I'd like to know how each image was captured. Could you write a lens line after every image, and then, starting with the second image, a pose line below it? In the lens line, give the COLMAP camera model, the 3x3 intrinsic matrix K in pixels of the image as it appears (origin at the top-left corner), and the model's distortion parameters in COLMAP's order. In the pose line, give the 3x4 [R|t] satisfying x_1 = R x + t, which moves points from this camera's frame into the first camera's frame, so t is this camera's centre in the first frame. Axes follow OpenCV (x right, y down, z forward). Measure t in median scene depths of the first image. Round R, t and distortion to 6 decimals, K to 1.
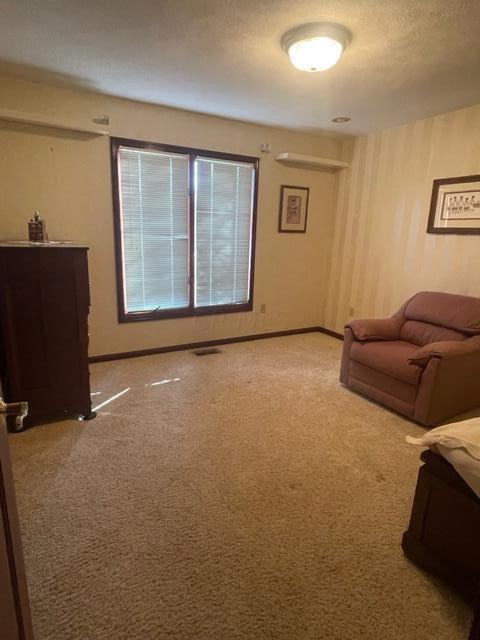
lens RADIAL K [[352.1, 0, 236.8], [0, 352.1, 320.5], [0, 0, 1]] dist [-0.013475, -0.000629]
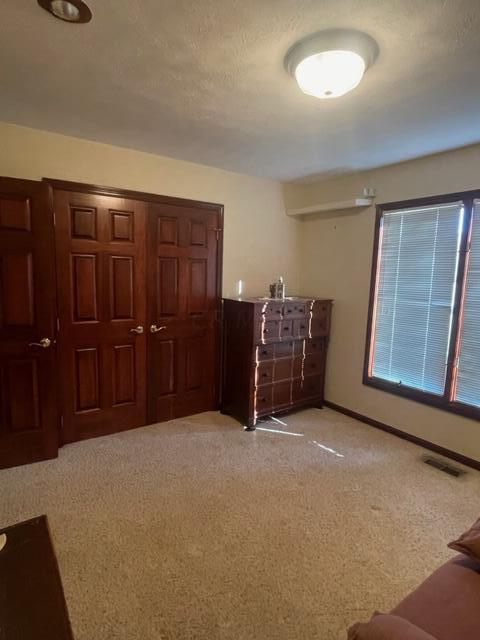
lens RADIAL K [[352.1, 0, 237.9], [0, 352.1, 316.4], [0, 0, 1]] dist [-0.013475, -0.000629]
pose [[0.102820, 0.099260, -0.989735, 0.626419], [-0.272811, 0.959668, 0.067904, -0.155400], [0.956557, 0.263029, 0.125752, 0.527284]]
